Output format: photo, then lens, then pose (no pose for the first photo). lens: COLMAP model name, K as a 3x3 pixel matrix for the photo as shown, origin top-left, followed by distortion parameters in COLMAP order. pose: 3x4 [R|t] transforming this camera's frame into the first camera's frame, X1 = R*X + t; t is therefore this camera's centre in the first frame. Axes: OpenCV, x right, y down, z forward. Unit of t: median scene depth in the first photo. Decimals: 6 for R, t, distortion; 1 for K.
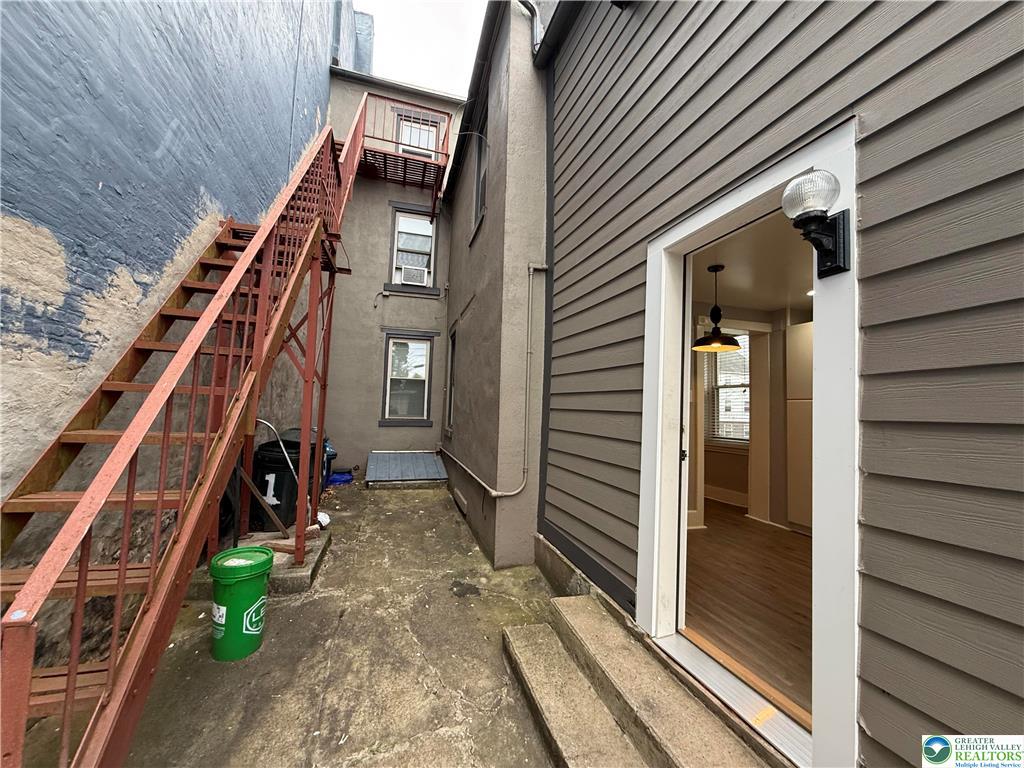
lens RADIAL K [[408.1, 0, 510.8], [0, 408.1, 382.5], [0, 0, 1]] dist [-0.003235, 0.000811]
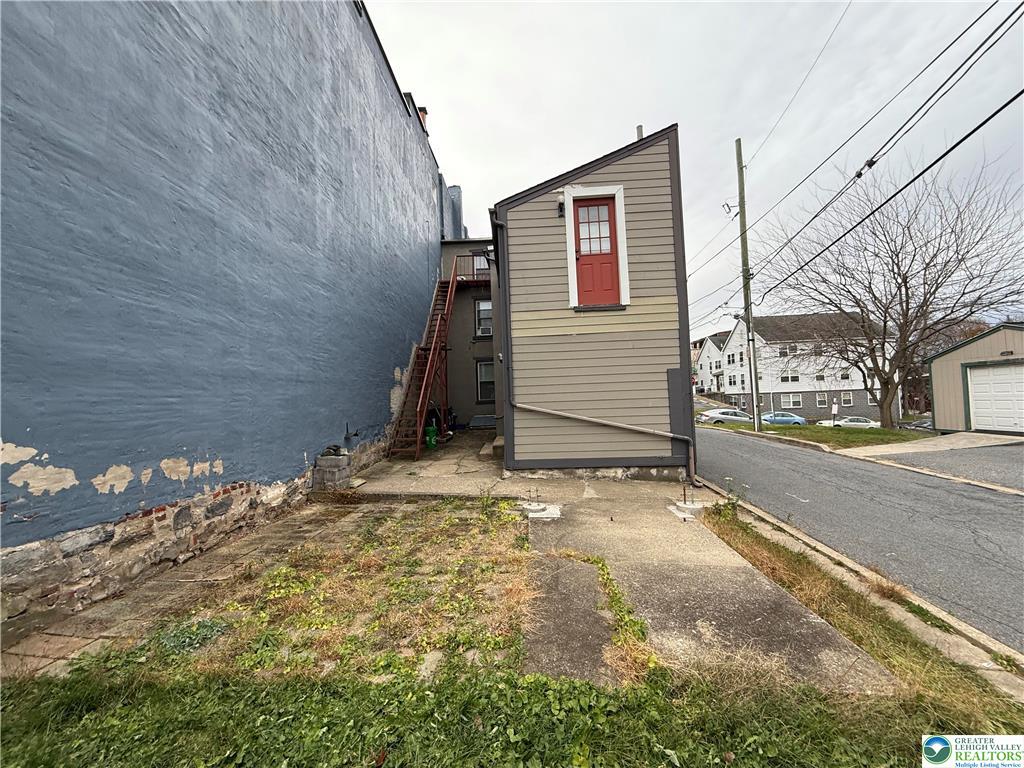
lens RADIAL K [[408.1, 0, 512.2], [0, 408.1, 382.7], [0, 0, 1]] dist [-0.003235, 0.000811]
pose [[0.945911, -0.075184, -0.315593, 0.547388], [0.084603, 0.996283, 0.016230, -0.024187], [0.313200, -0.042052, 0.948756, -0.978209]]
